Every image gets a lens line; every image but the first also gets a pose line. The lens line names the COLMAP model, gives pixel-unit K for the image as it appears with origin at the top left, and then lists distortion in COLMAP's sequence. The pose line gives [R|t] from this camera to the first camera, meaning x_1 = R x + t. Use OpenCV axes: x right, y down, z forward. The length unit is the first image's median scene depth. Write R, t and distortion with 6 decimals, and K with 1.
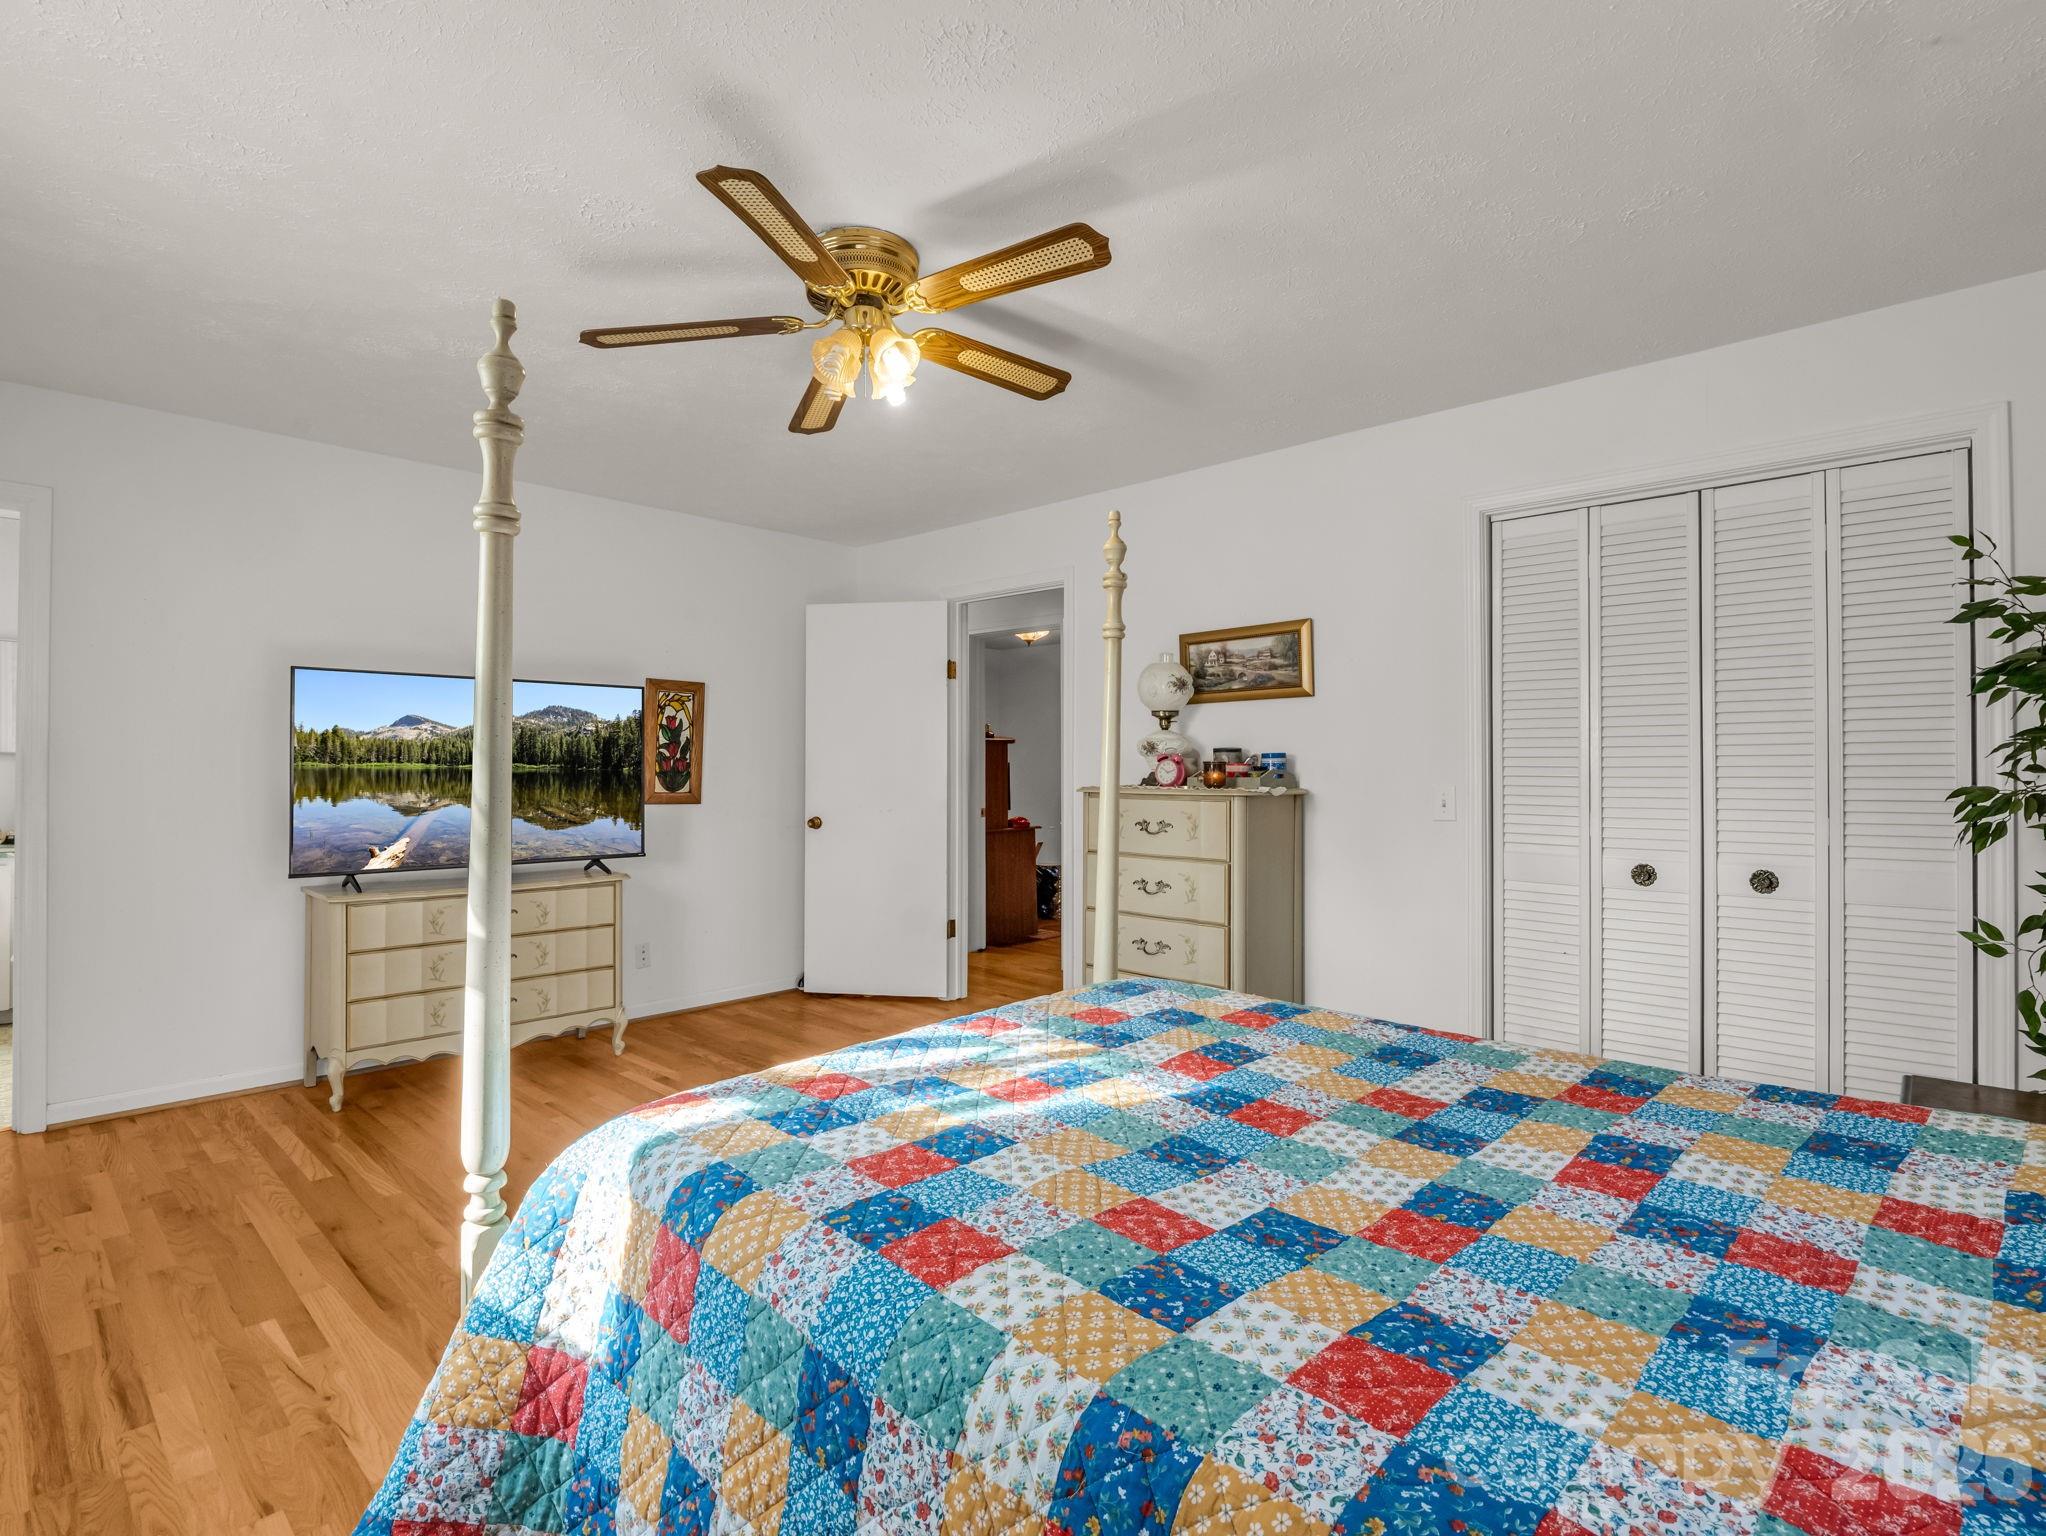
lens RADIAL K [[1016.6, 0, 1024.7], [0, 1016.6, 753.0], [0, 0, 1]] dist [-0.004061, -0.002114]
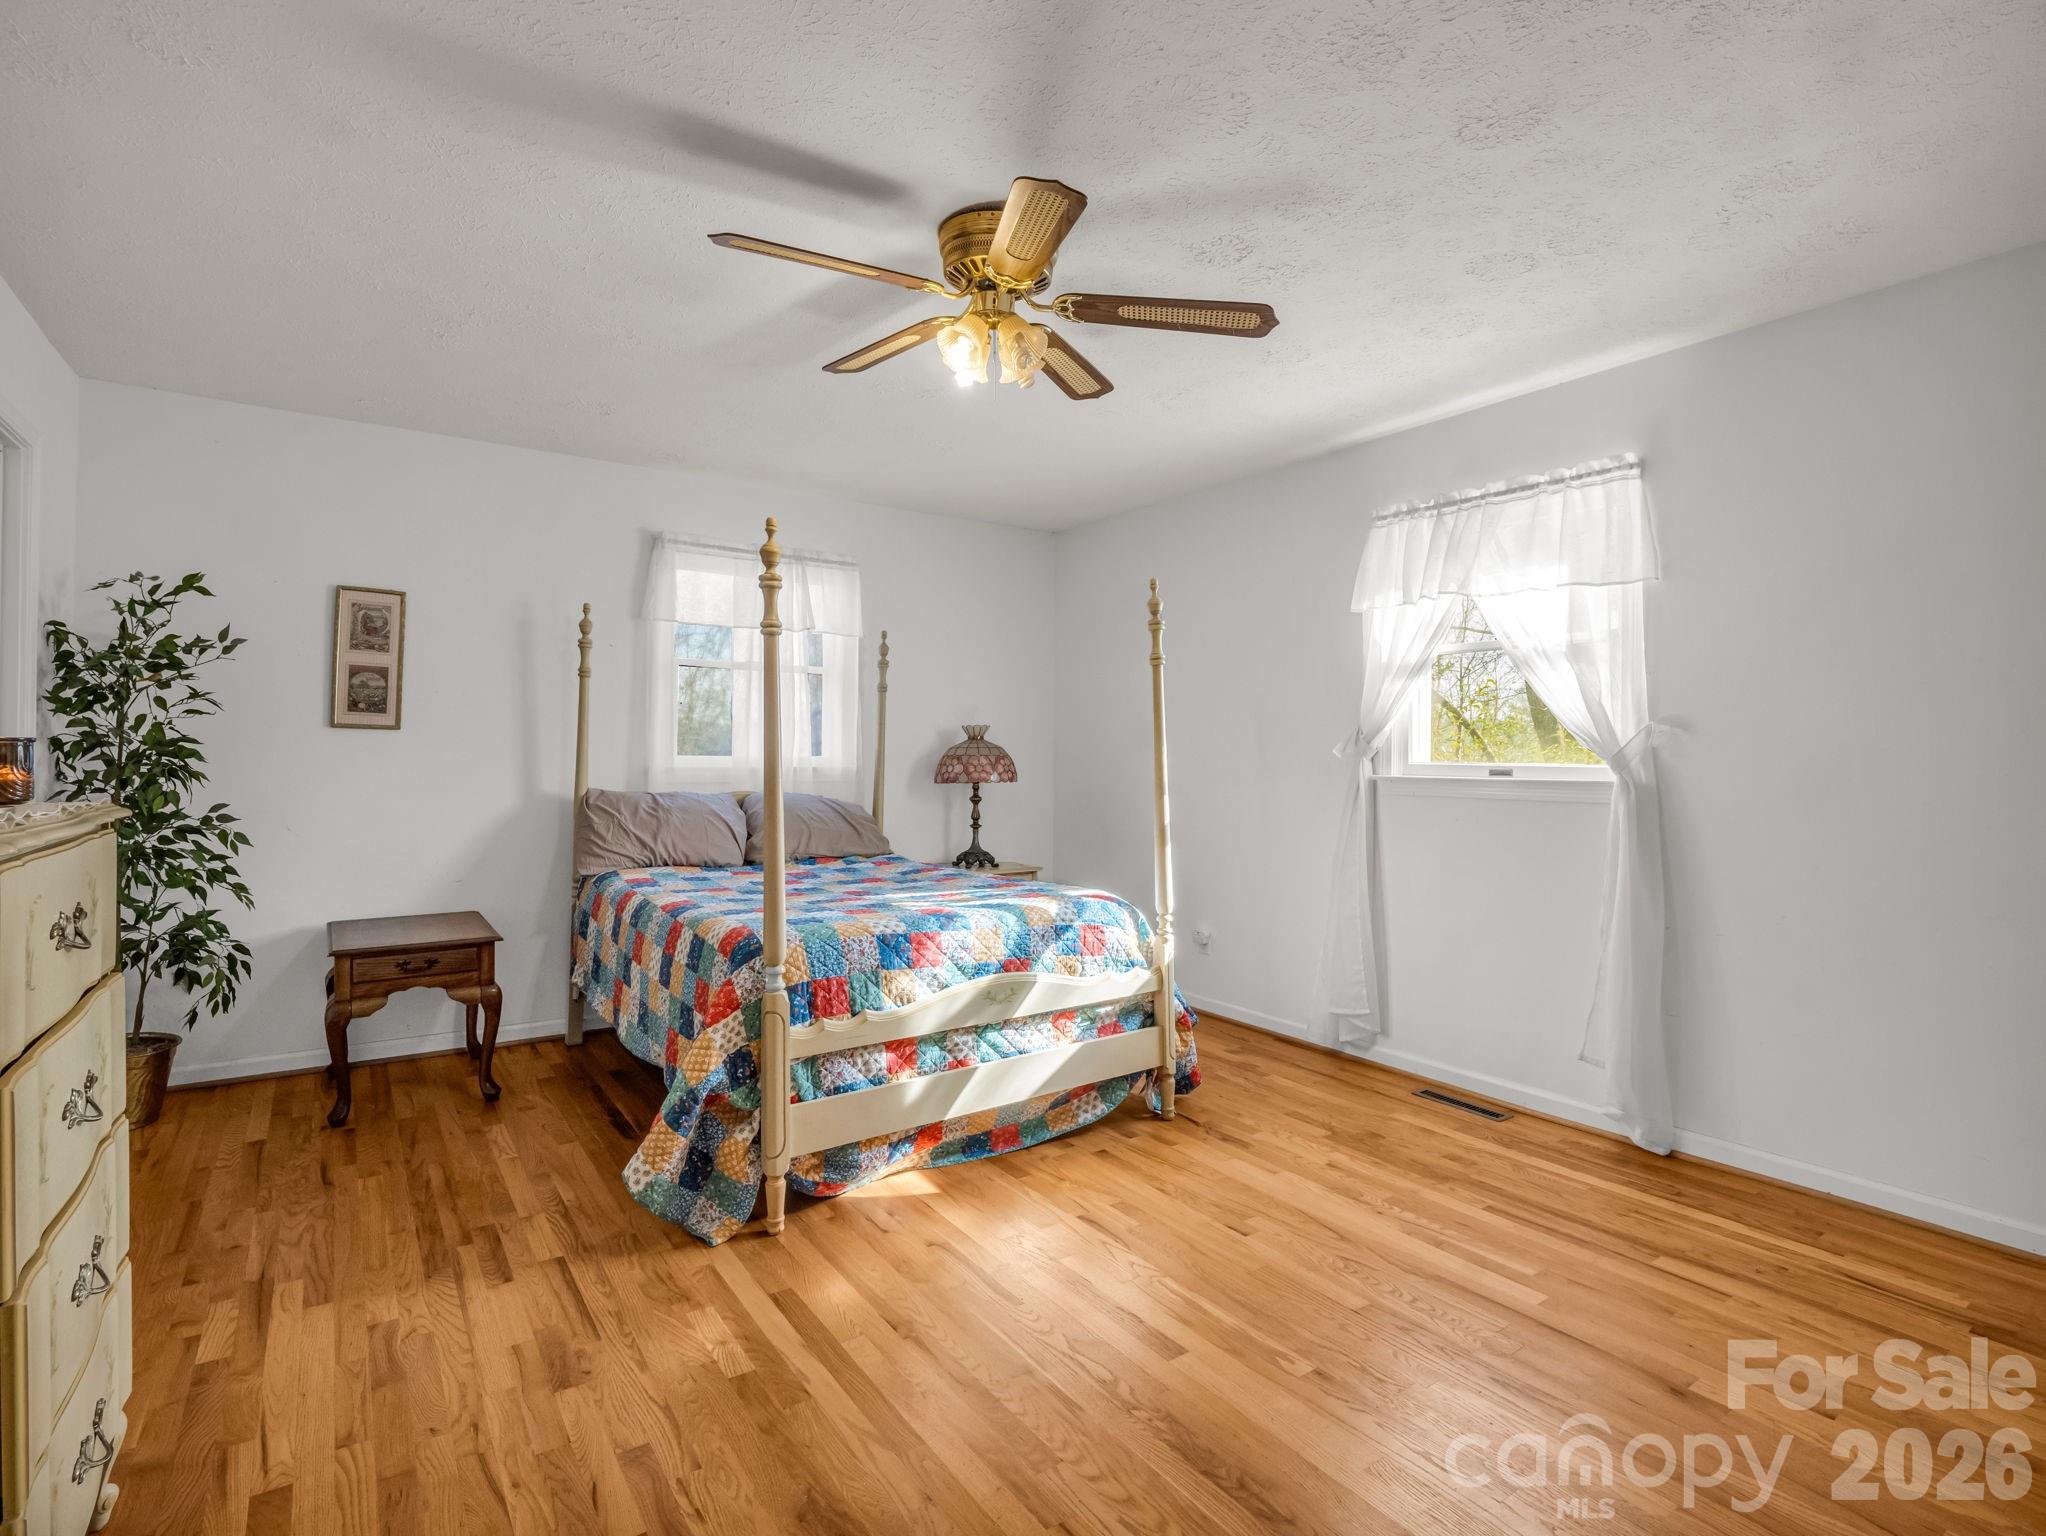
lens RADIAL K [[1016.6, 0, 1024.7], [0, 1016.6, 753.0], [0, 0, 1]] dist [-0.004061, -0.002114]
pose [[-0.979535, -0.009425, 0.201054, -0.242334], [-0.012878, 0.999791, -0.015872, 0.014418], [-0.200863, -0.018136, -0.979451, 1.217550]]
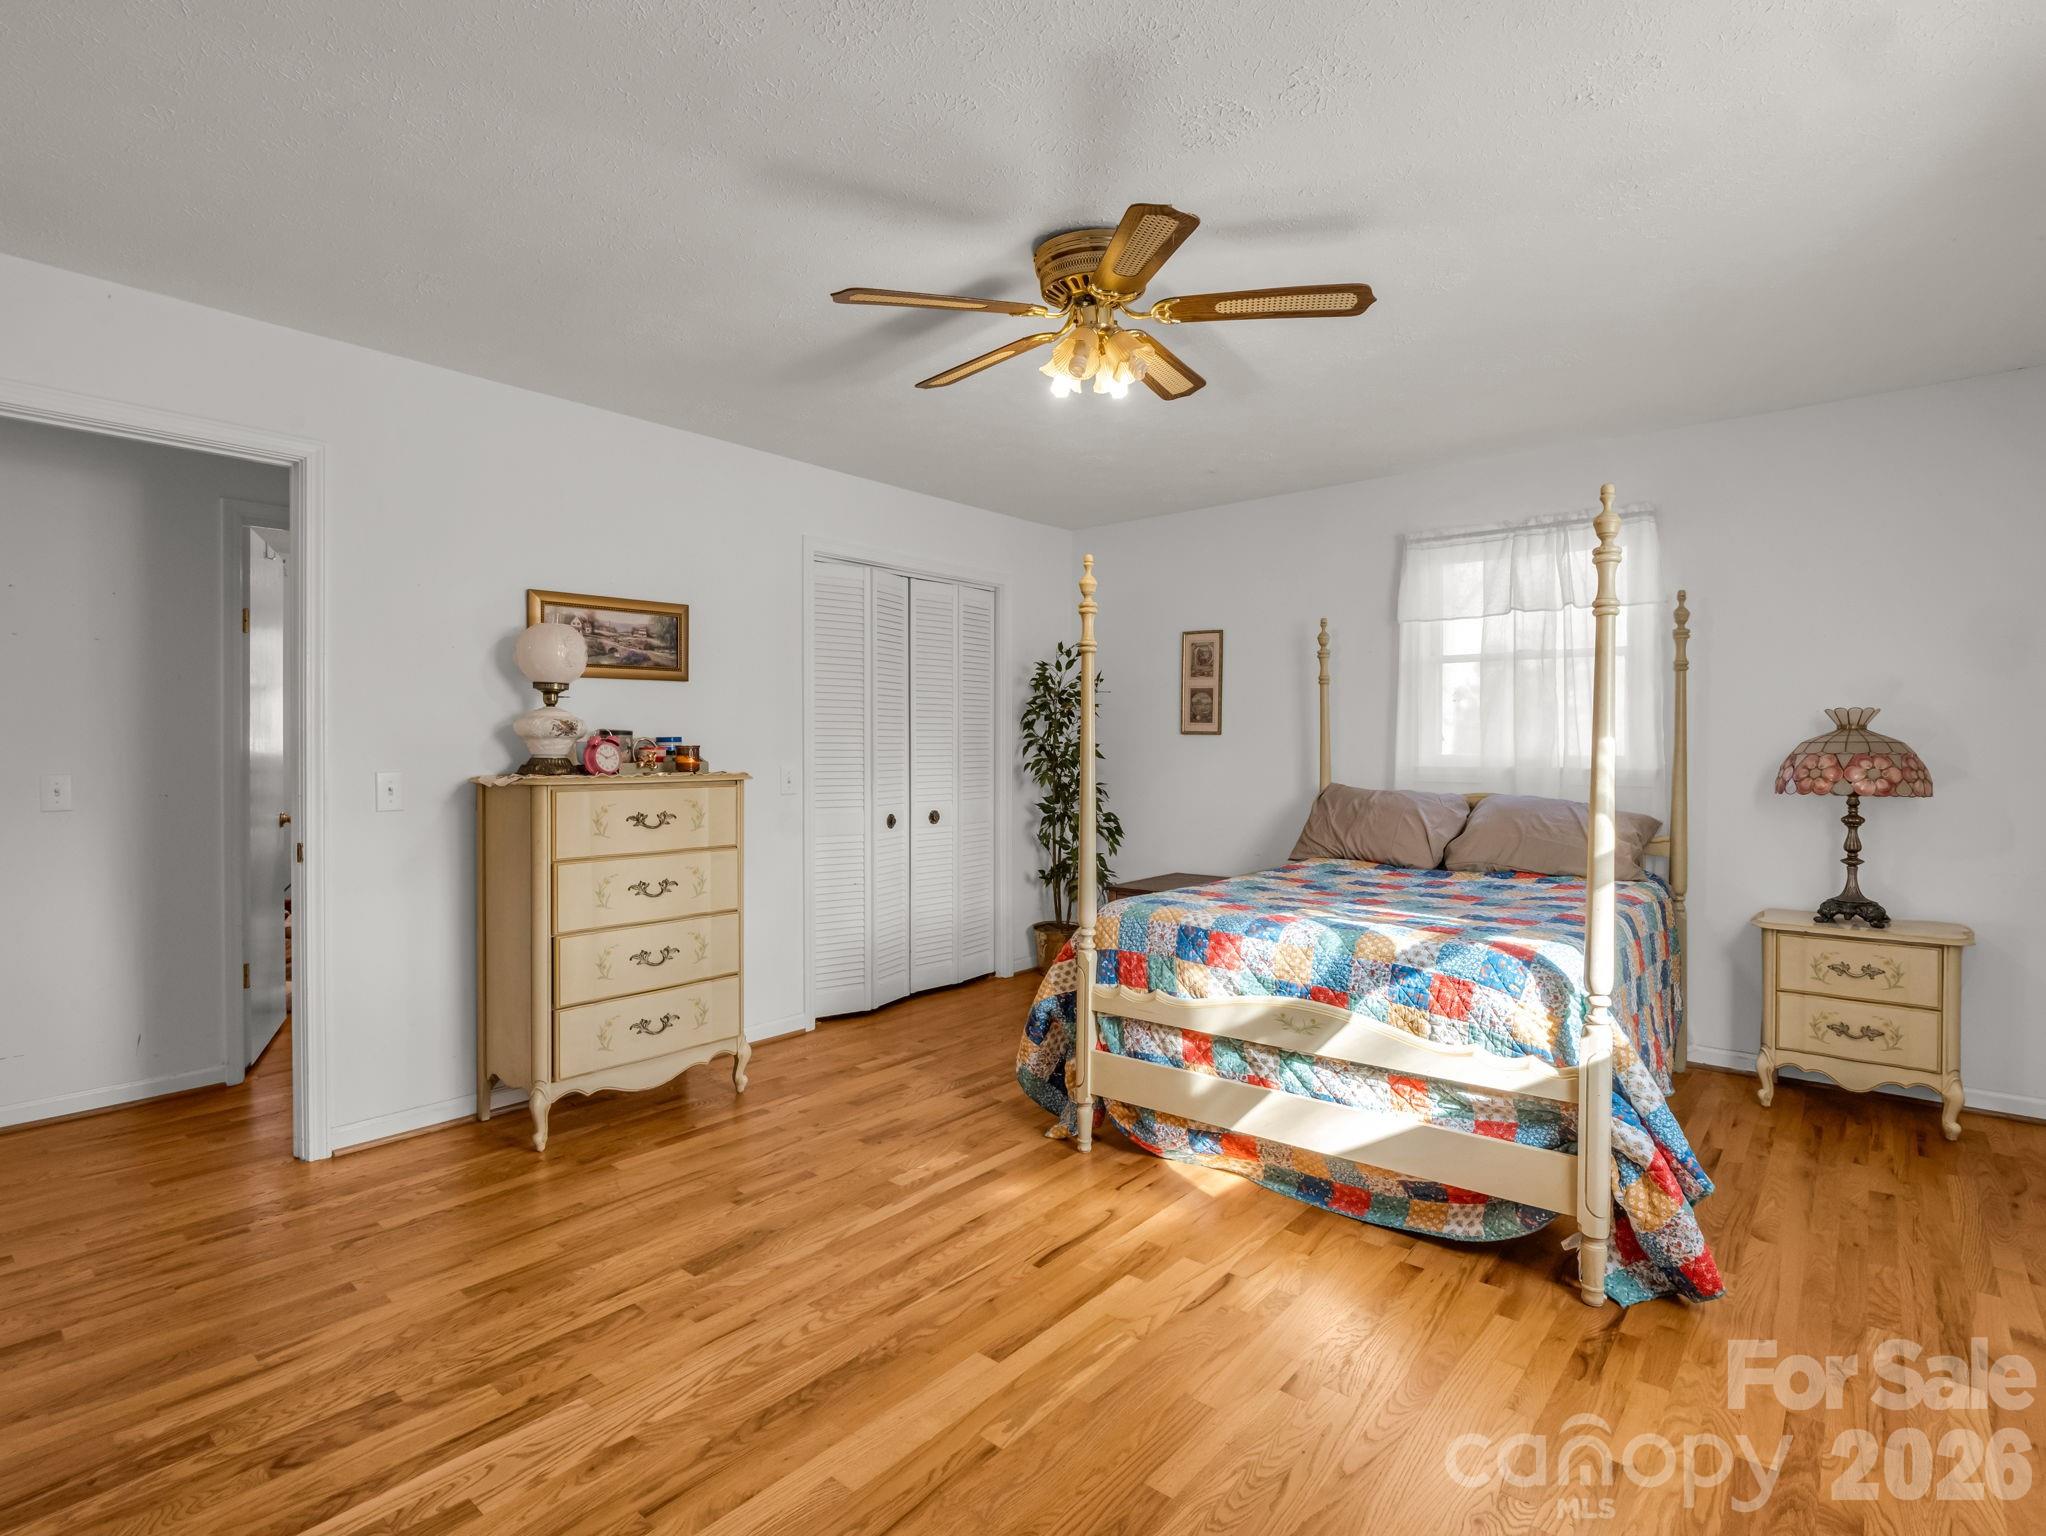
lens RADIAL K [[1016.6, 0, 1024.7], [0, 1016.6, 753.0], [0, 0, 1]] dist [-0.004061, -0.002114]
pose [[-0.055049, -0.007886, 0.998453, -0.734810], [-0.017177, 0.999828, 0.006950, 0.002809], [-0.998336, -0.016768, -0.055175, 0.698159]]
